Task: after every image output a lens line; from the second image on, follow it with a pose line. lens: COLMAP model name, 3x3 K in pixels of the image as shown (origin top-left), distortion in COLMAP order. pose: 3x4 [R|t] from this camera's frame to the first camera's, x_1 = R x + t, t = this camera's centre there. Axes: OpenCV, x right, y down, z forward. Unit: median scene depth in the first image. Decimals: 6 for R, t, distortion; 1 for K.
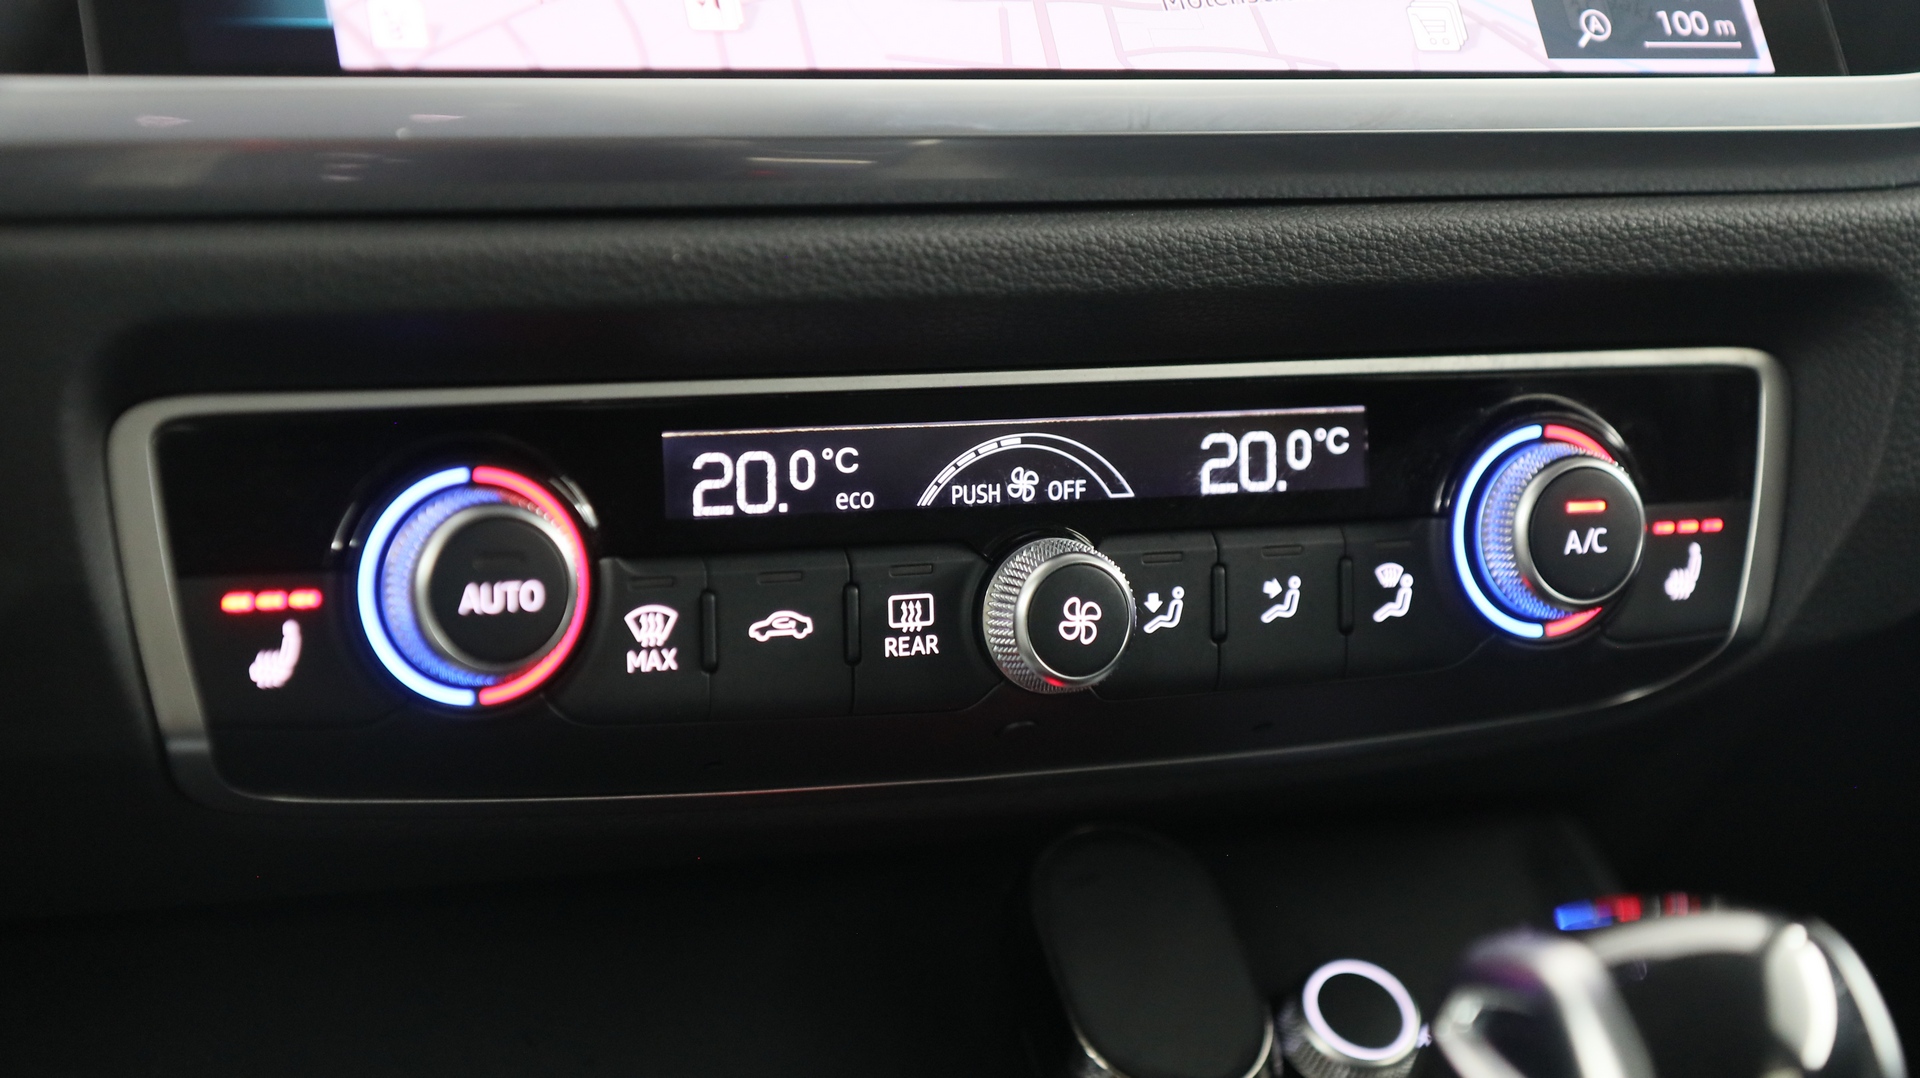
lens RADIAL K [[4411.2, 0, 957.6], [0, 4411.2, 536.8], [0, 0, 1]] dist [0.022265, 0.000000]
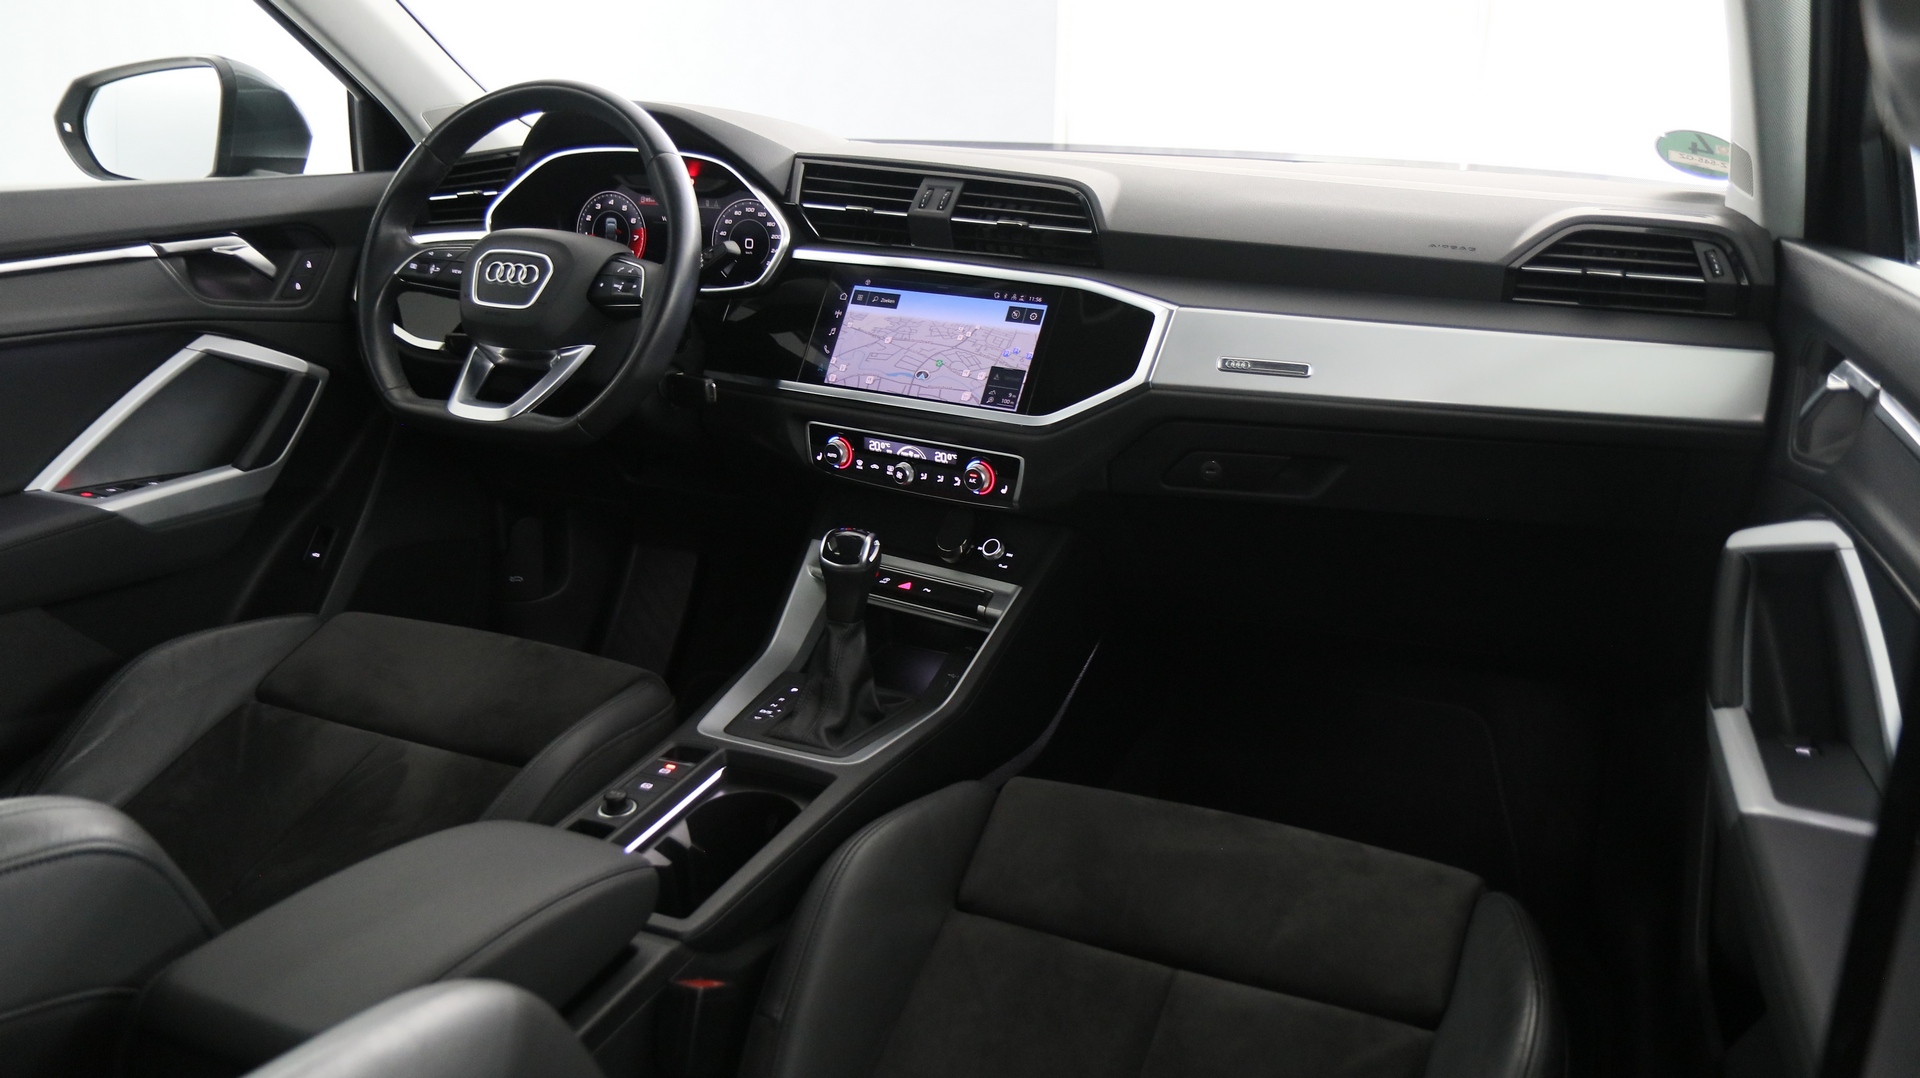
lens RADIAL K [[1463.7, 0, 956.5], [0, 1463.7, 546.5], [0, 0, 1]] dist [-0.022500, 0.017557]
pose [[0.504973, 0.261578, -0.822544, 1.923989], [-0.095125, 0.964034, 0.248174, -0.436411], [0.857877, -0.047077, 0.511694, -0.104623]]
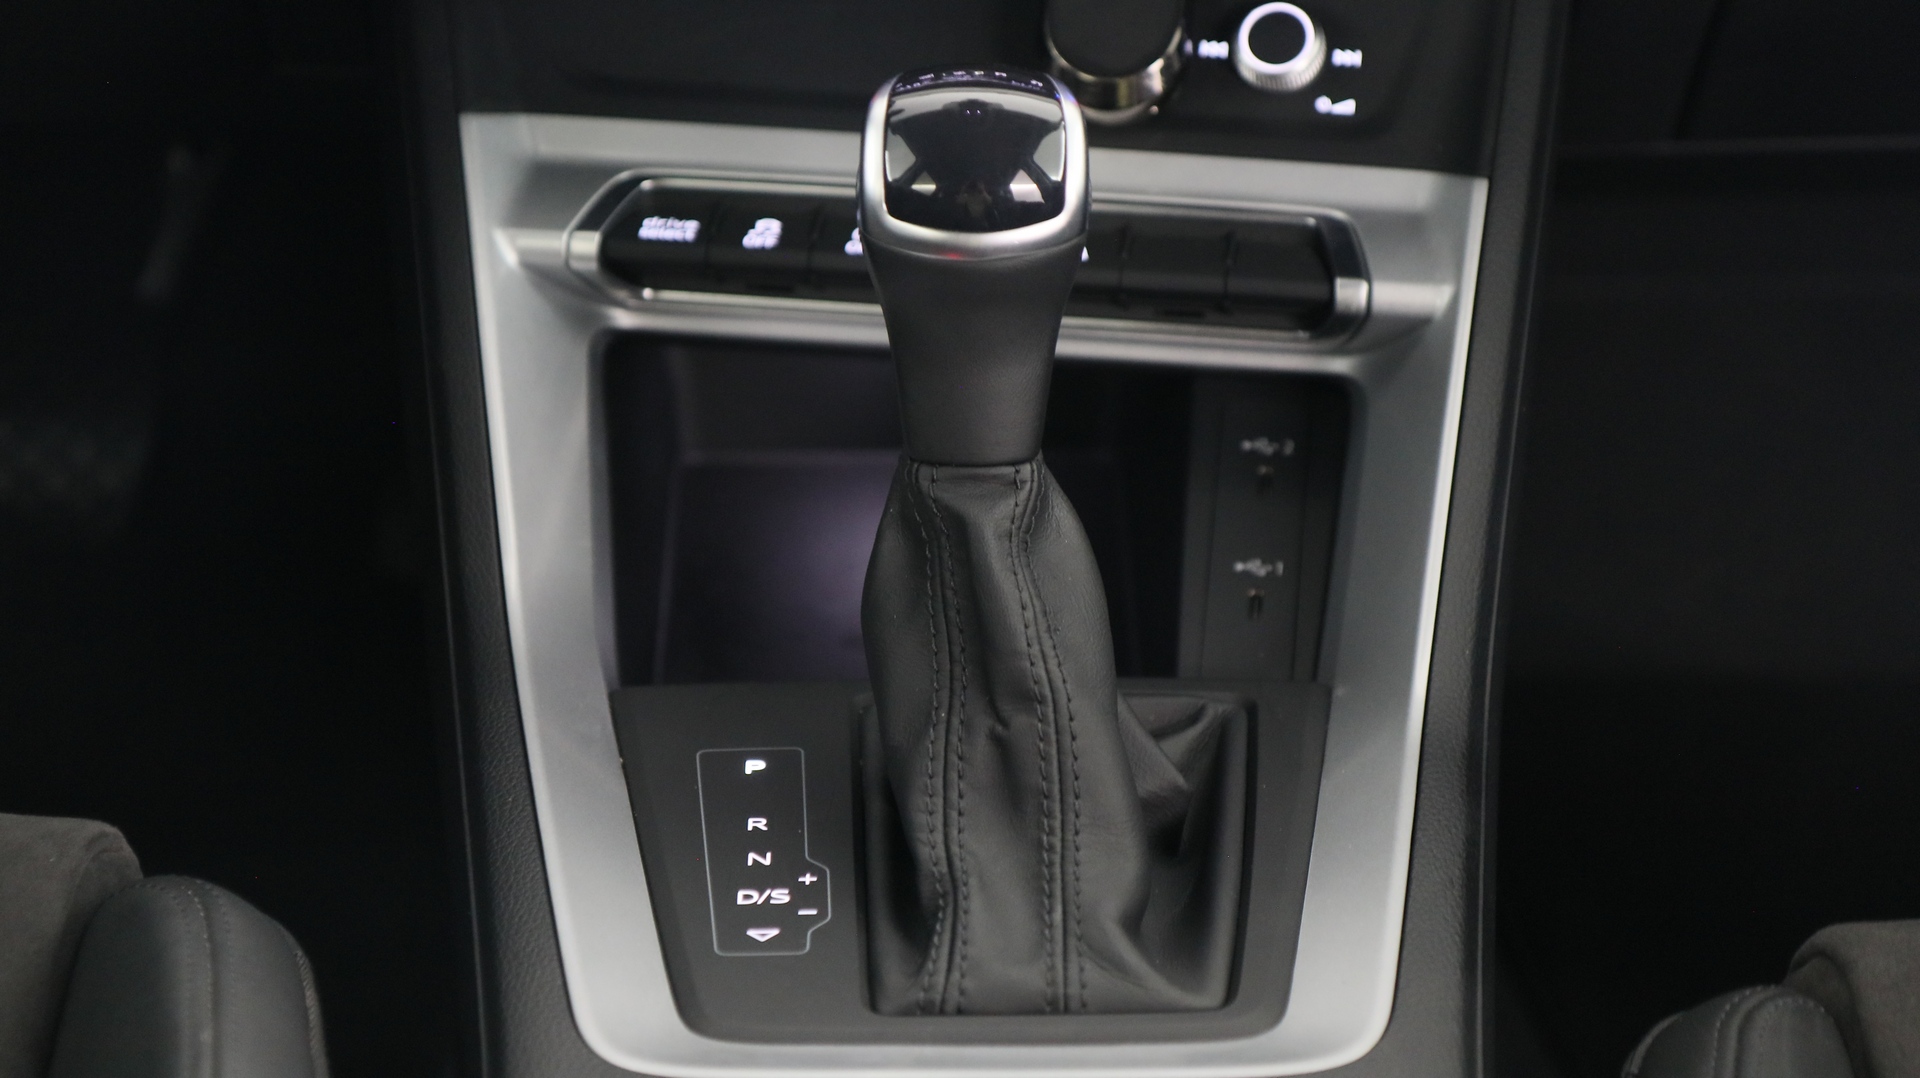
lens RADIAL K [[4411.2, 0, 966.7], [0, 4411.2, 532.1], [0, 0, 1]] dist [0.022265, 0.000000]
pose [[0.819920, 0.257495, -0.511299, 0.929484], [-0.051120, 0.922498, 0.382602, -0.356857], [0.570191, -0.287566, 0.769538, -0.355576]]
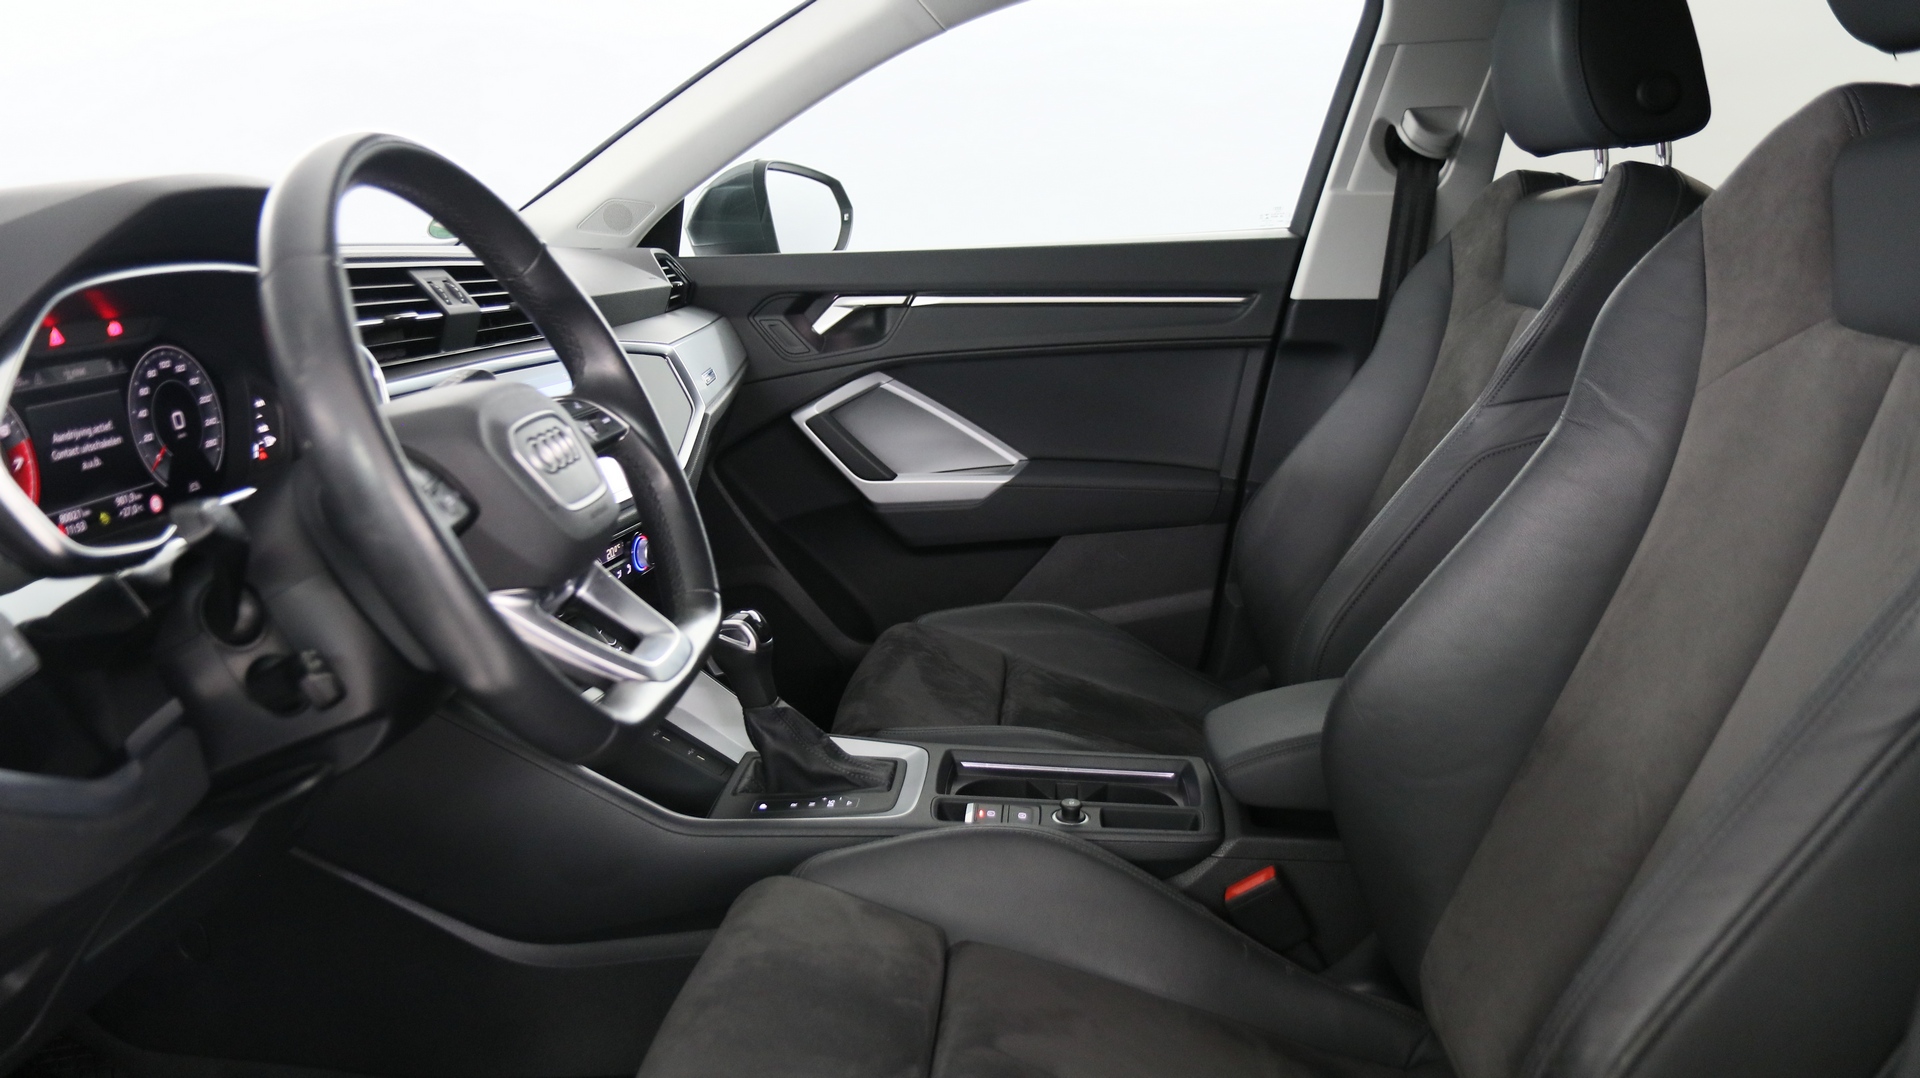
lens RADIAL K [[1463.7, 0, 969.0], [0, 1463.7, 531.8], [0, 0, 1]] dist [-0.022500, 0.017557]
pose [[0.630936, -0.191706, 0.751777, -1.134993], [0.102941, 0.981109, 0.163793, -0.327004], [-0.768975, -0.025954, 0.638751, -0.662732]]
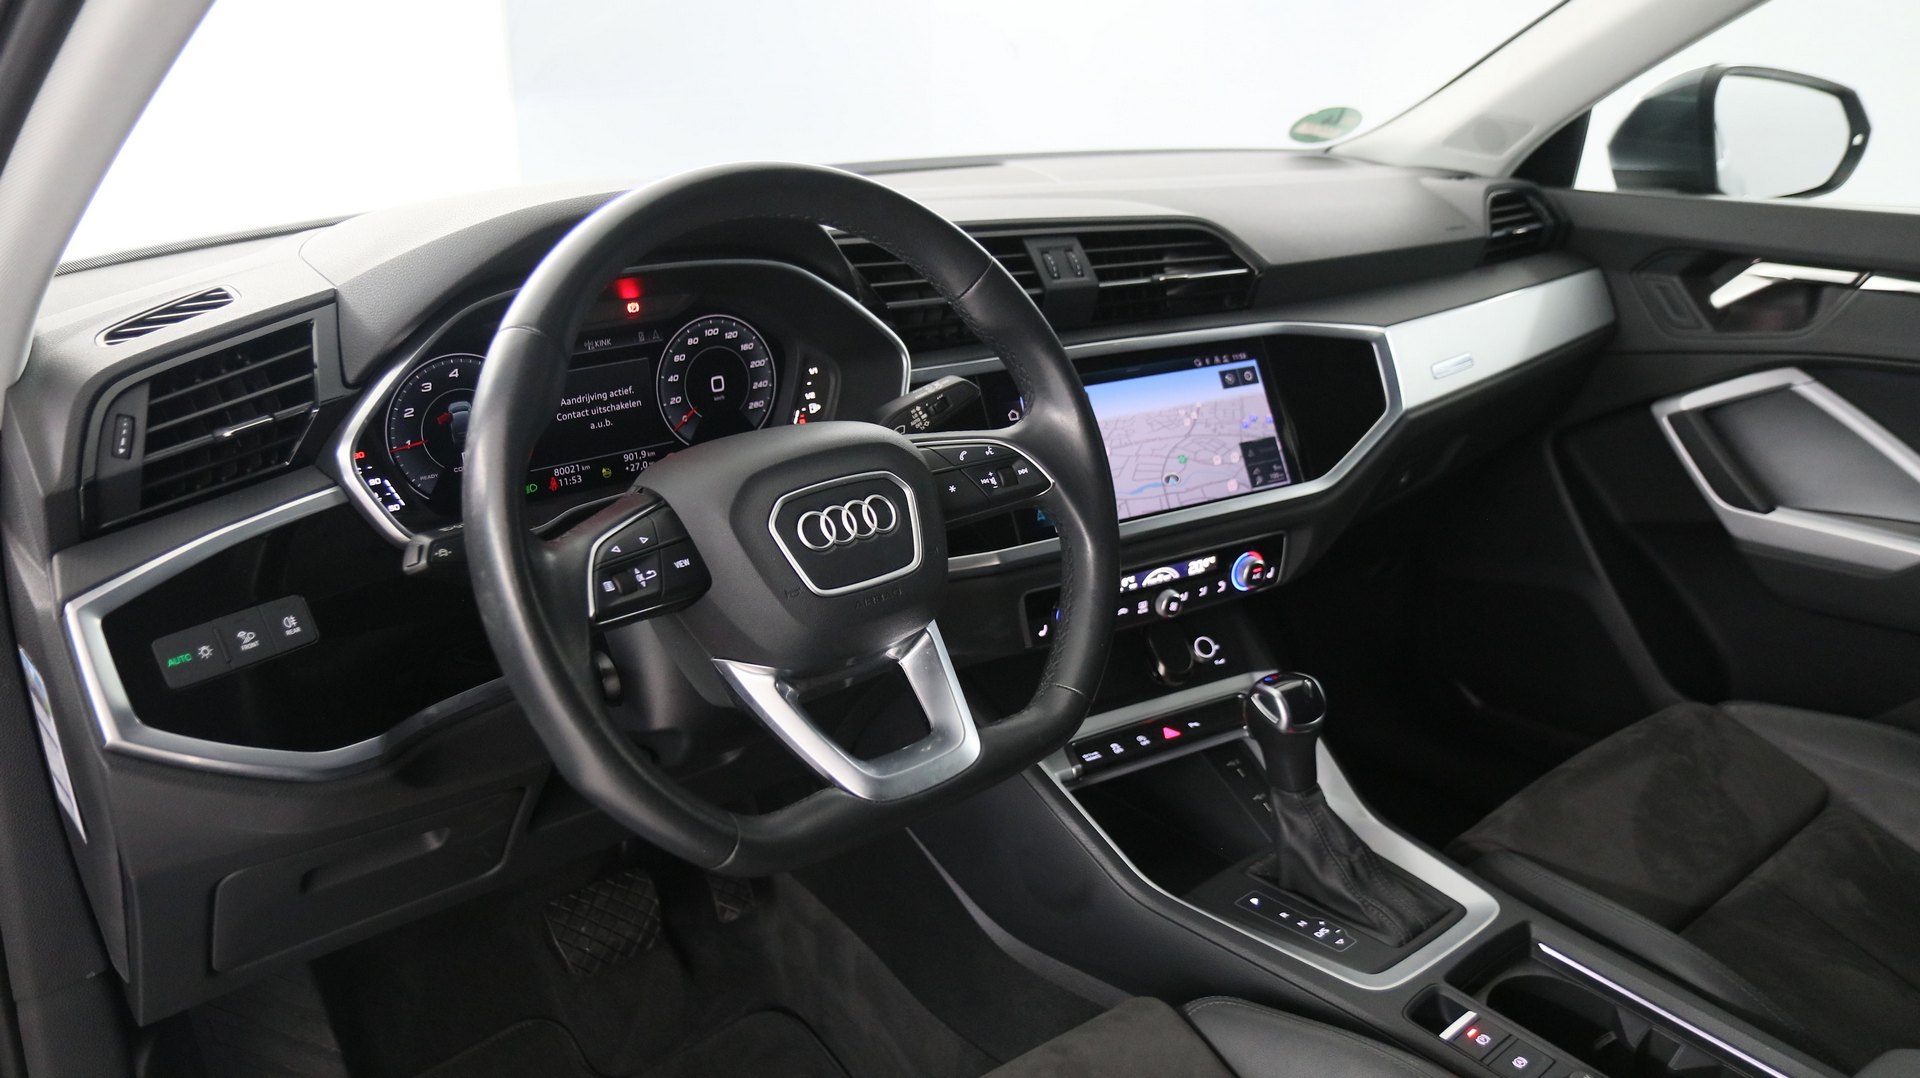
lens RADIAL K [[1463.7, 0, 957.8], [0, 1463.7, 545.7], [0, 0, 1]] dist [-0.022500, 0.017557]
pose [[0.996823, -0.040894, 0.068351, -0.354110], [0.022532, 0.967865, 0.250458, -0.505728], [-0.076397, -0.248122, 0.965712, -0.720441]]
